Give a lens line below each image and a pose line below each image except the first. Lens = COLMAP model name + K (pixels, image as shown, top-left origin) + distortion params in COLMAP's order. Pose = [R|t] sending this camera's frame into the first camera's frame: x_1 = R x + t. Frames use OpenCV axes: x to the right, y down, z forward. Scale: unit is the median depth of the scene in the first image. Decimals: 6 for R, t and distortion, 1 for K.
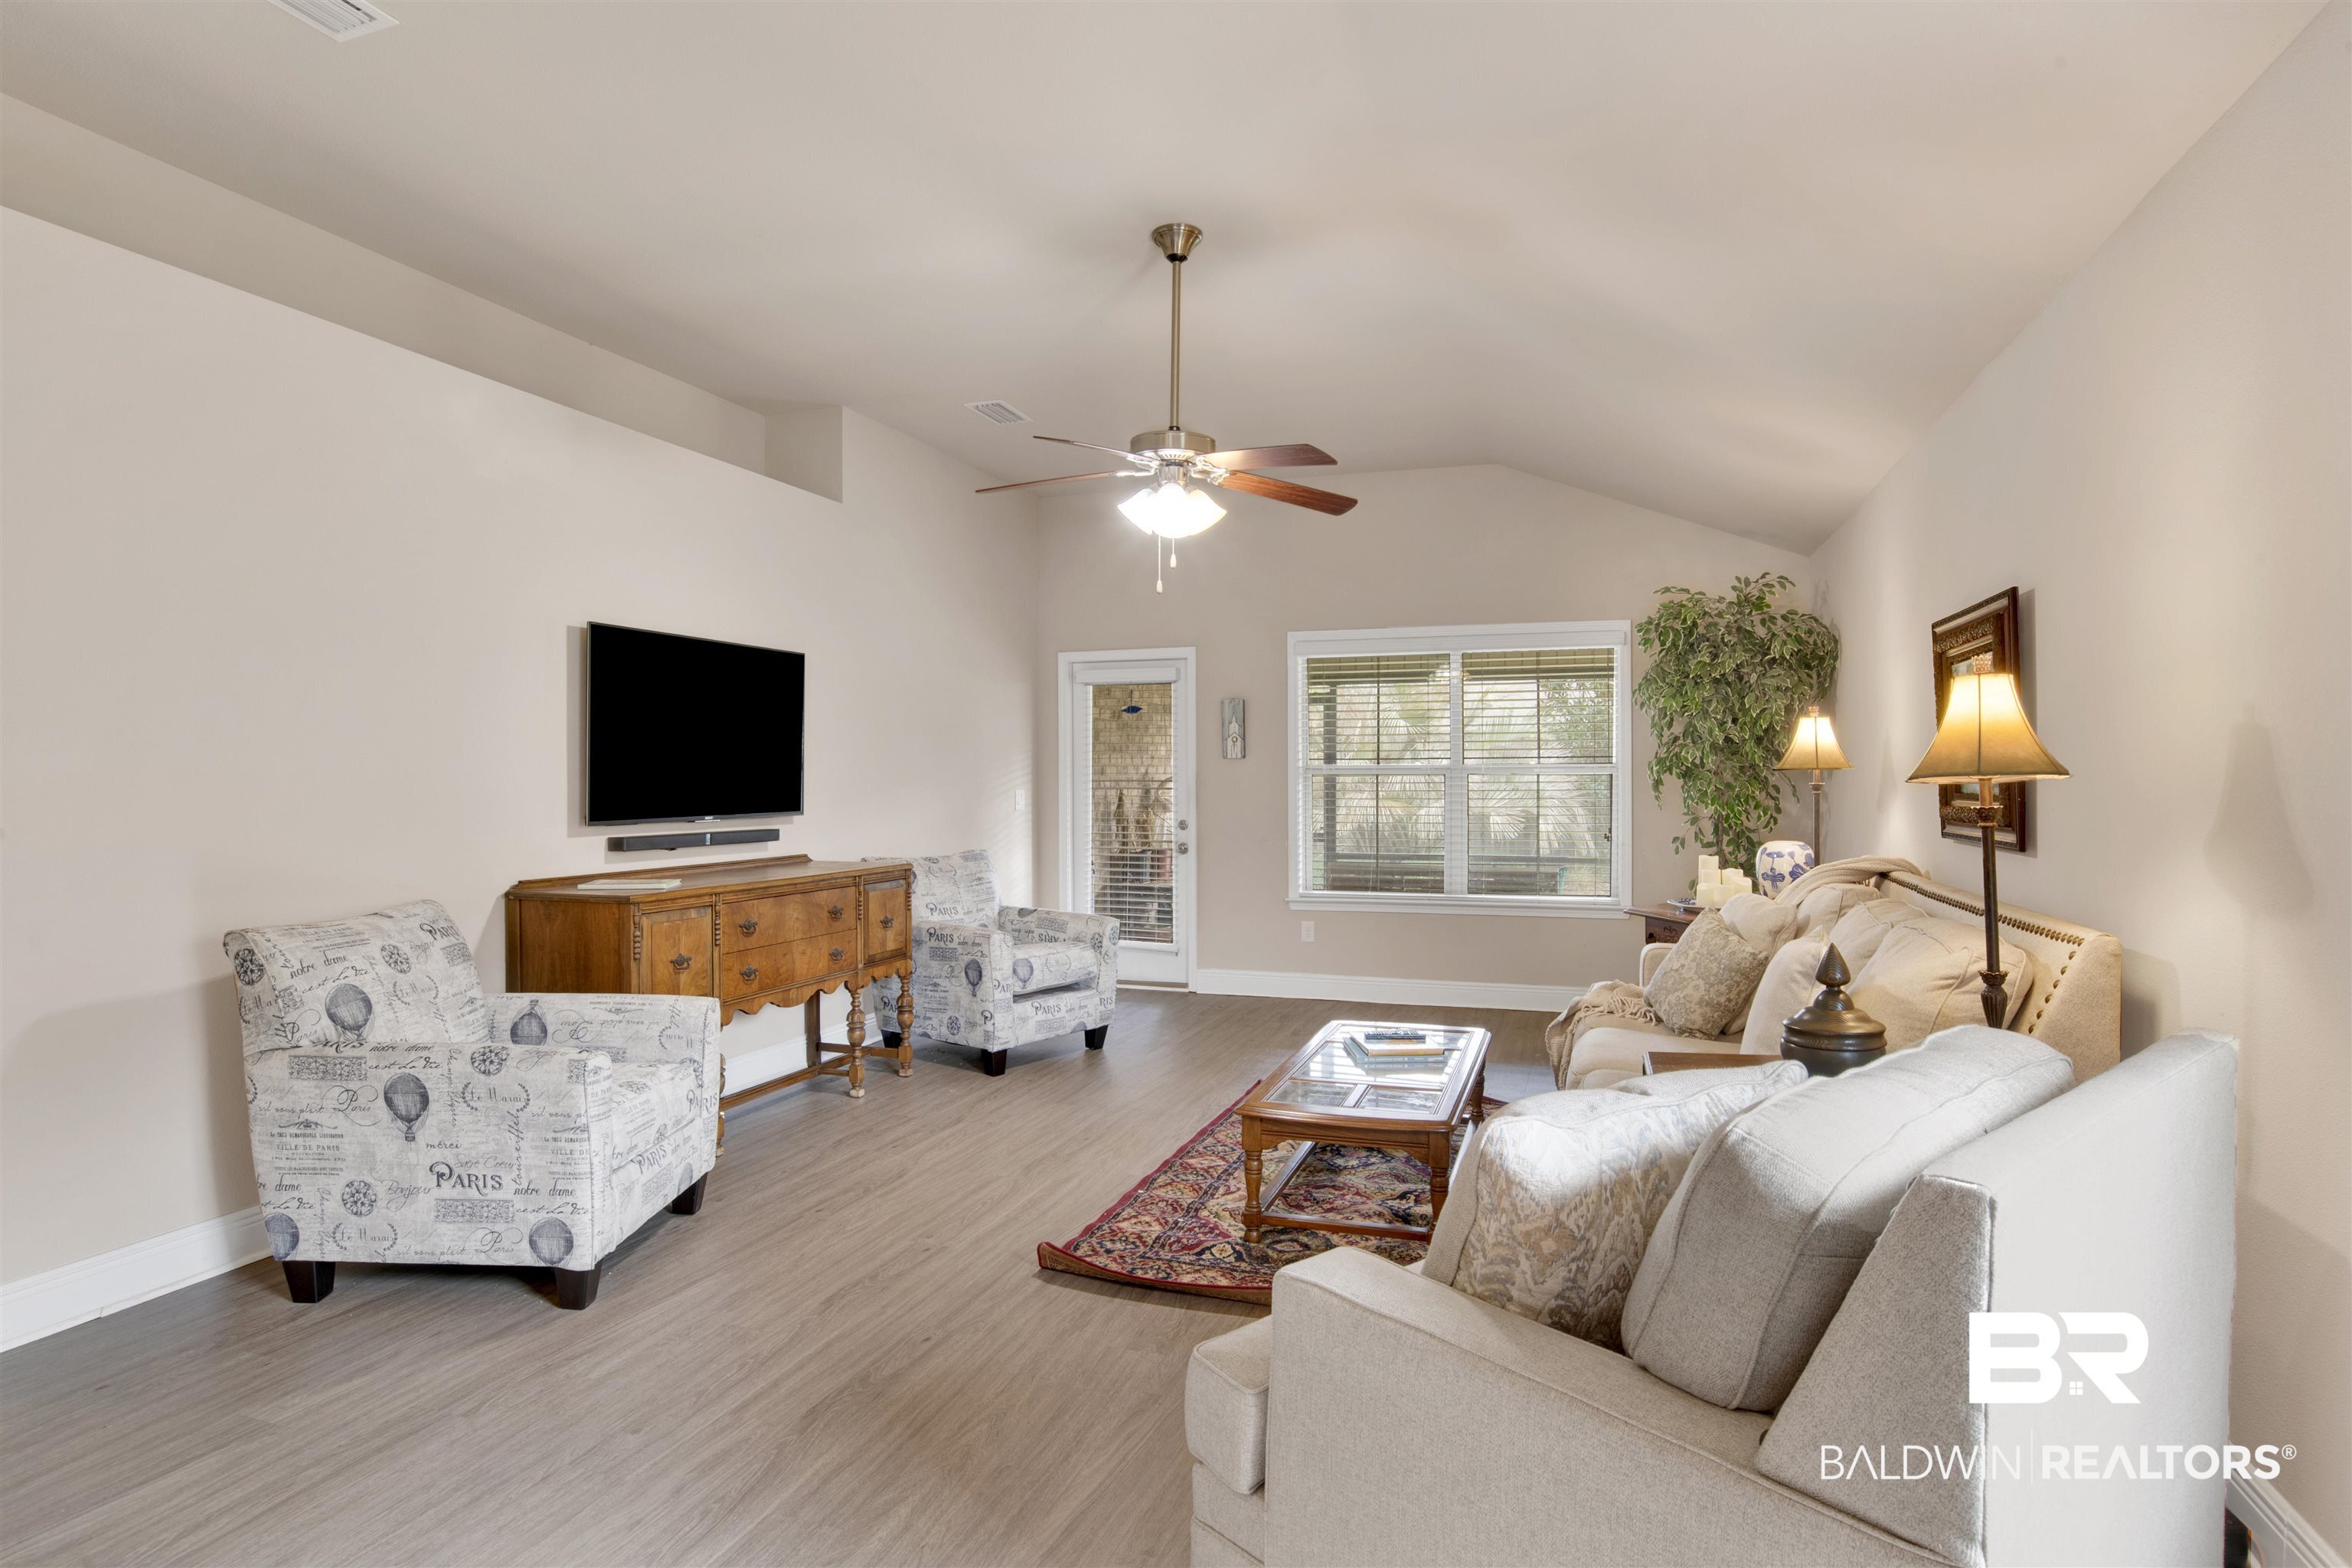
lens RADIAL K [[1242.9, 0, 1177.5], [0, 1242.9, 782.3], [0, 0, 1]] dist [-0.060179, 0.015152]
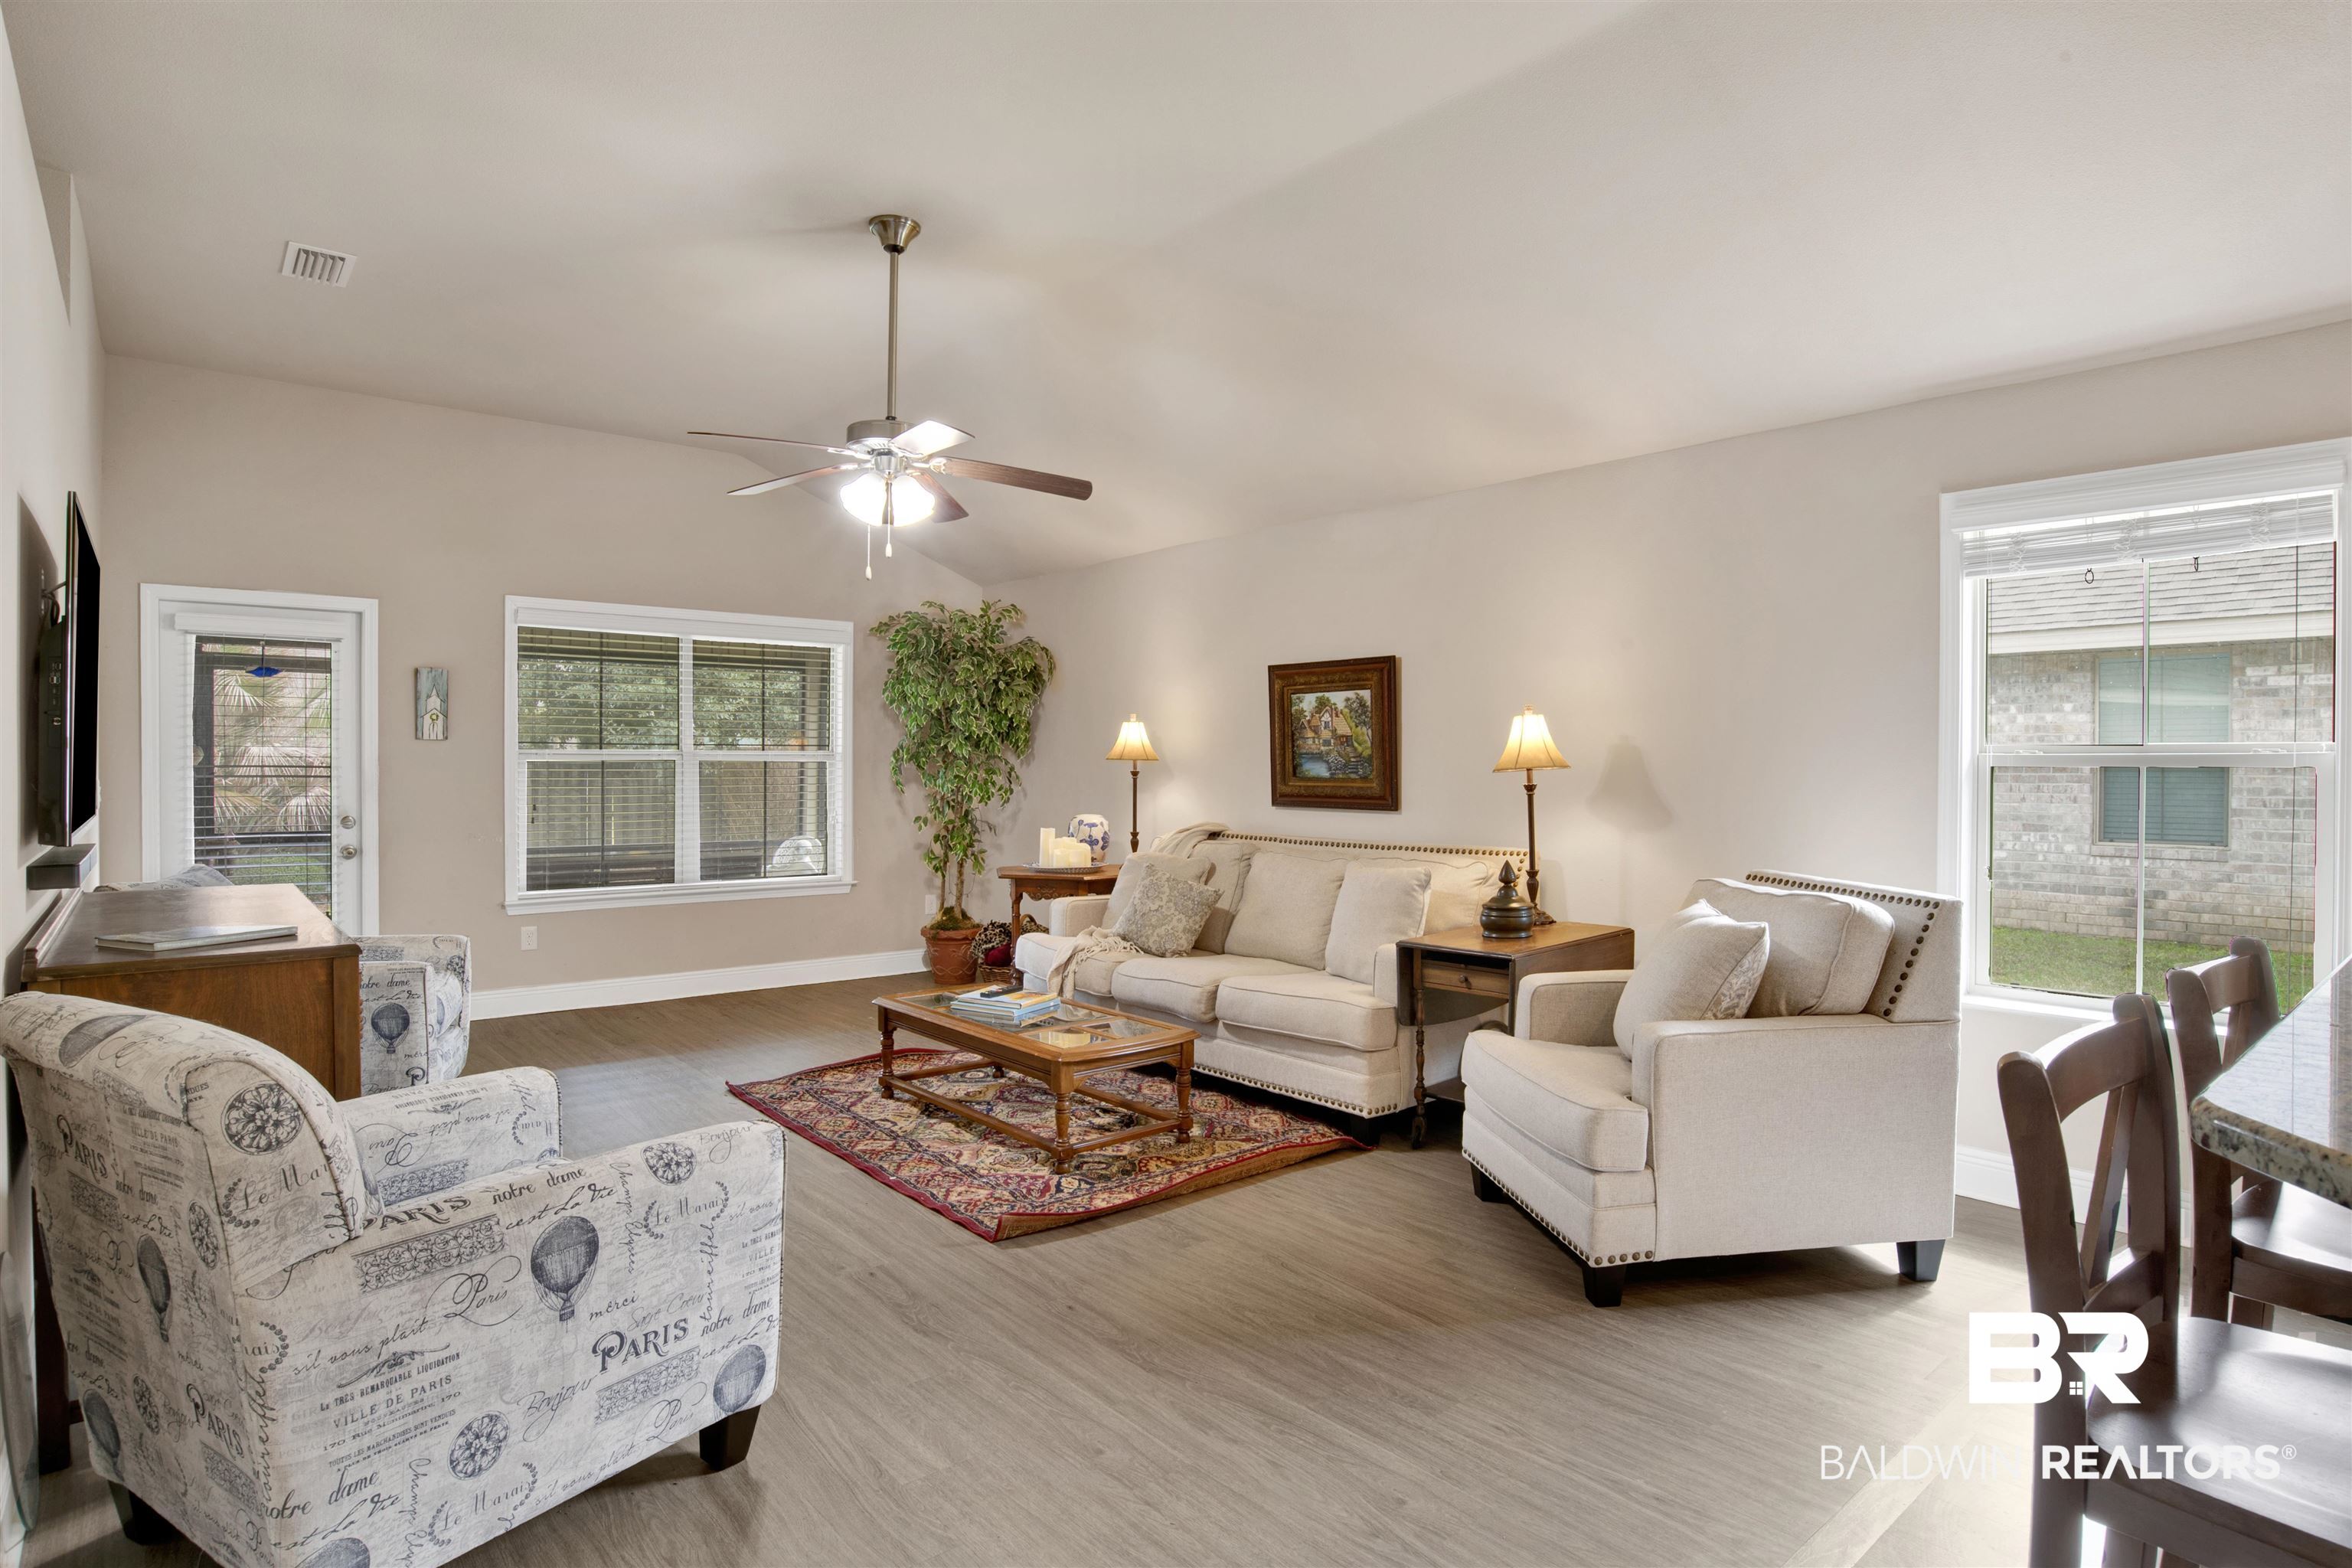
lens RADIAL K [[1242.9, 0, 1217.5], [0, 1242.9, 786.7], [0, 0, 1]] dist [-0.060179, 0.015152]
pose [[0.496287, -0.010626, 0.868093, -0.694004], [-0.002988, 0.999898, 0.013948, -0.001689], [-0.868153, -0.009516, 0.496205, 0.251239]]
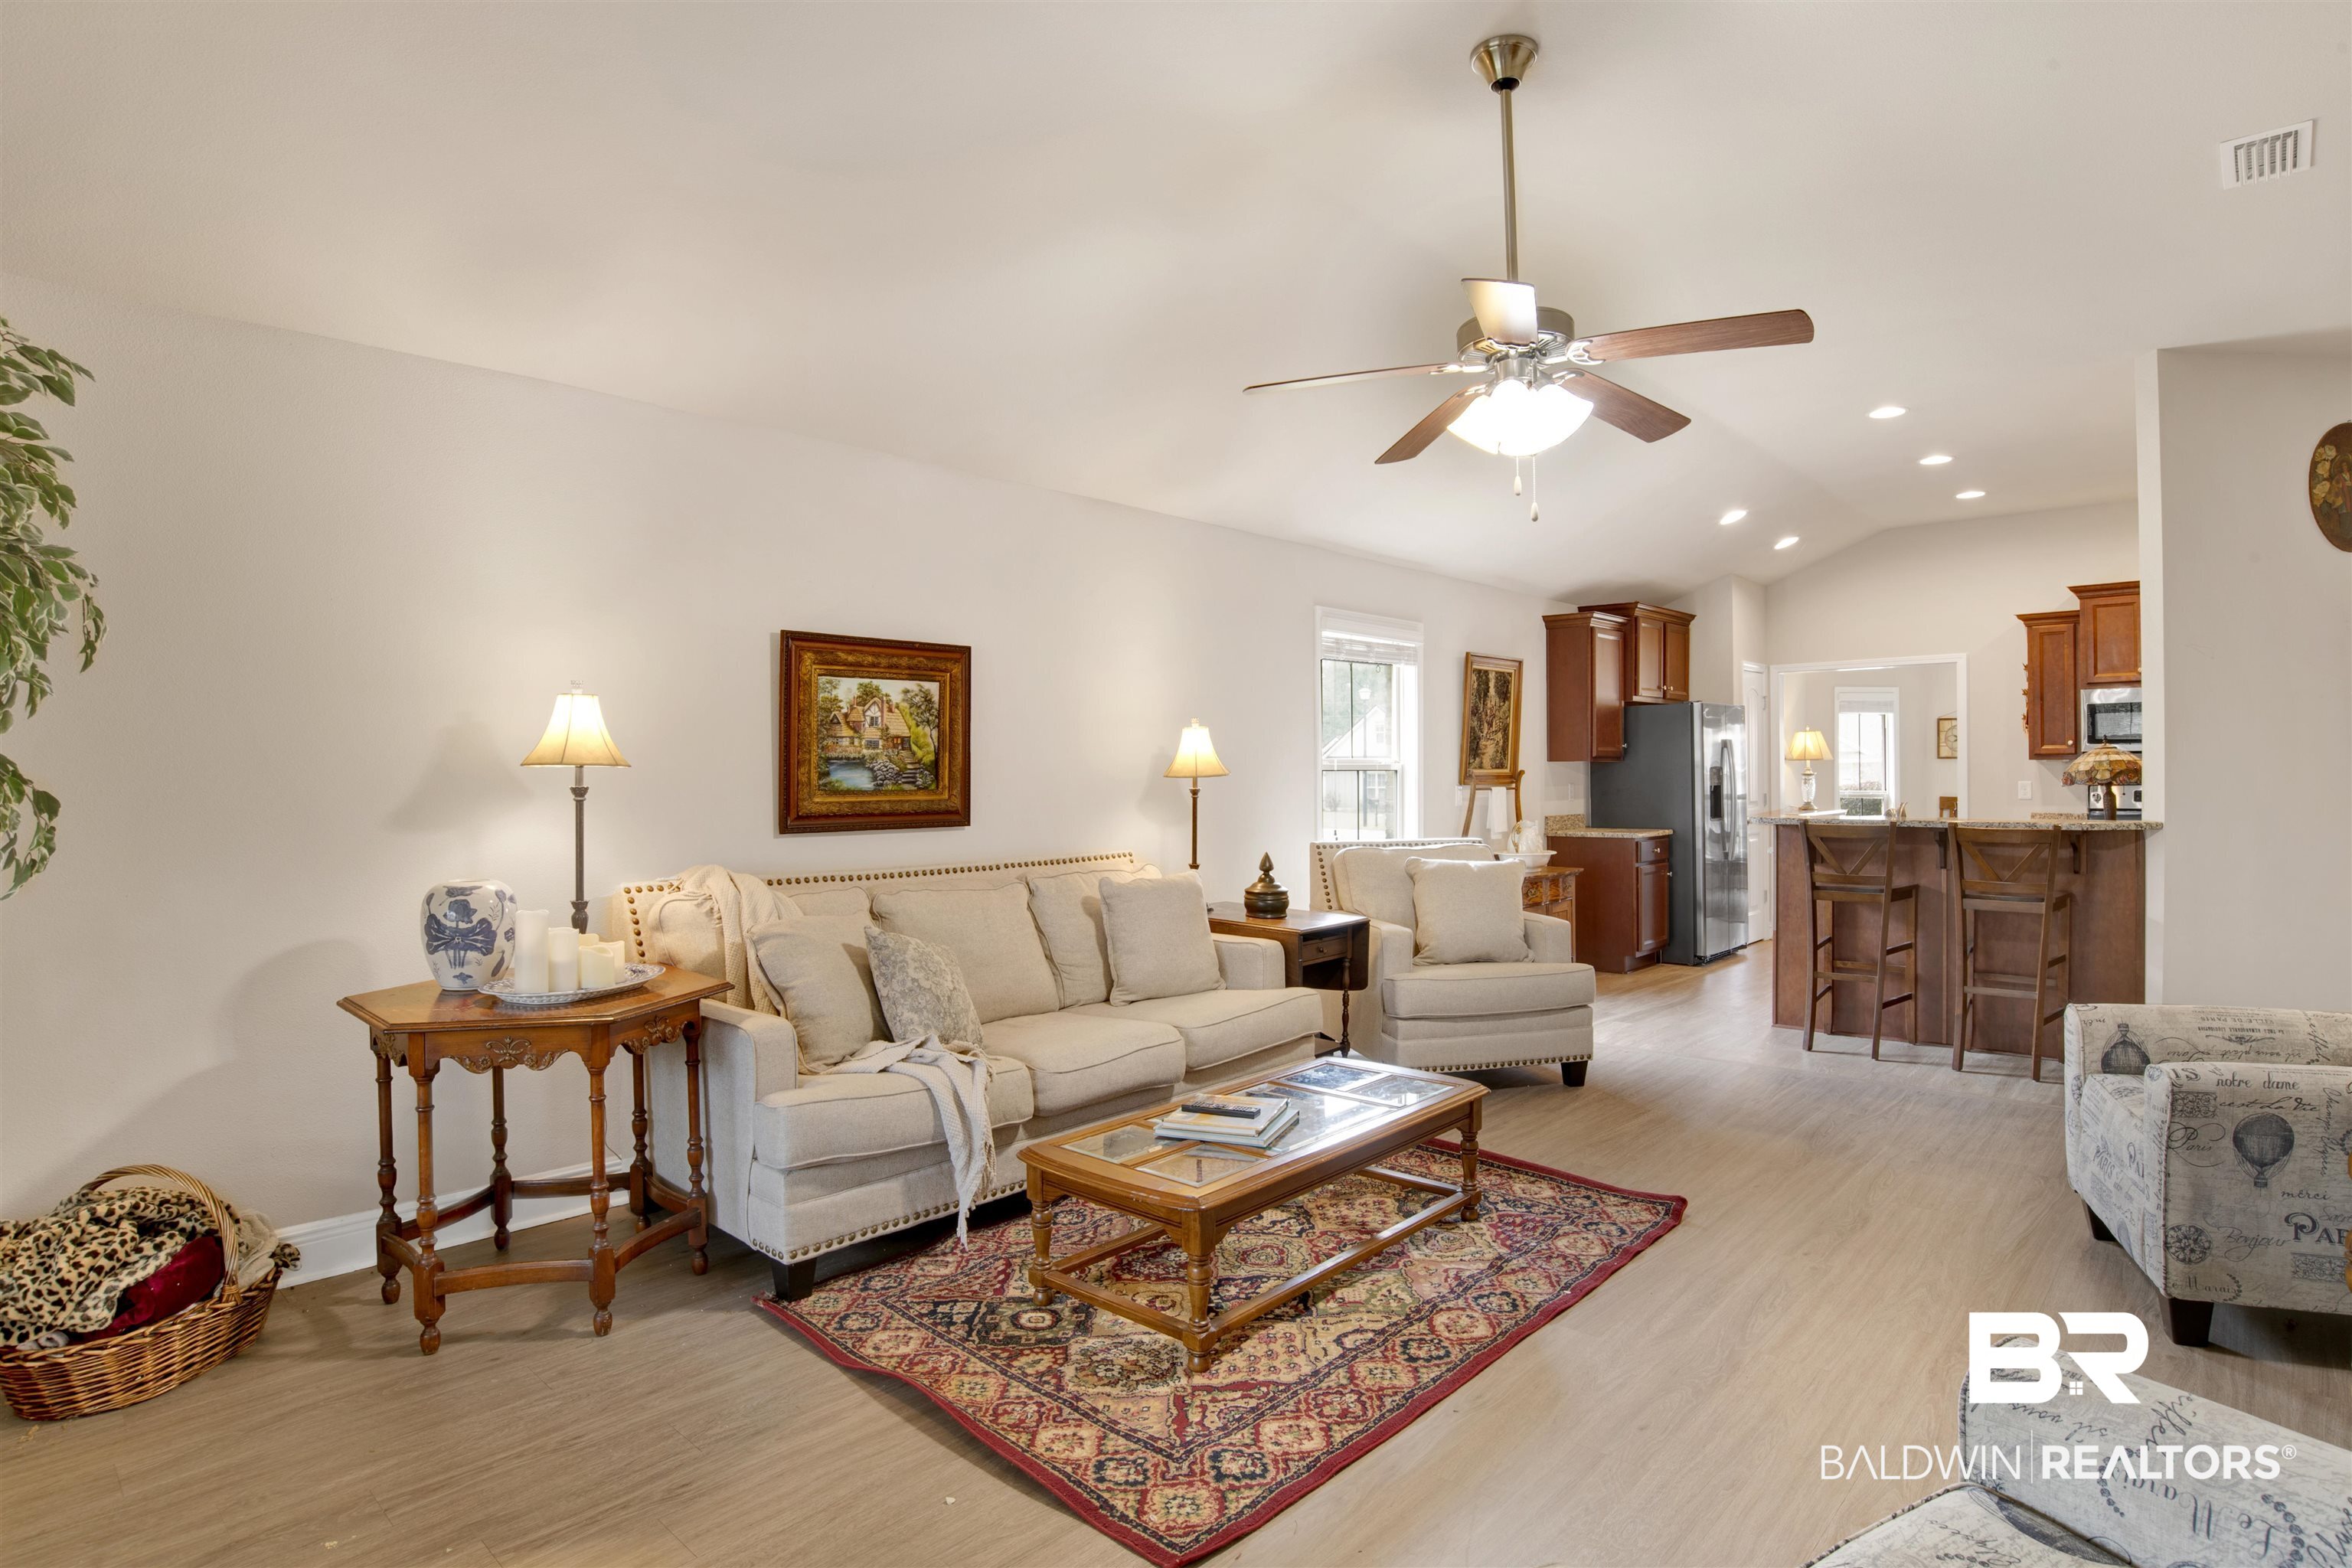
lens RADIAL K [[1242.9, 0, 1172.1], [0, 1242.9, 765.0], [0, 0, 1]] dist [-0.060179, 0.015152]
pose [[-0.914794, 0.008274, 0.403836, -0.107149], [0.007411, 0.999966, -0.003699, -0.008284], [-0.403853, -0.000391, -0.914824, 1.660569]]
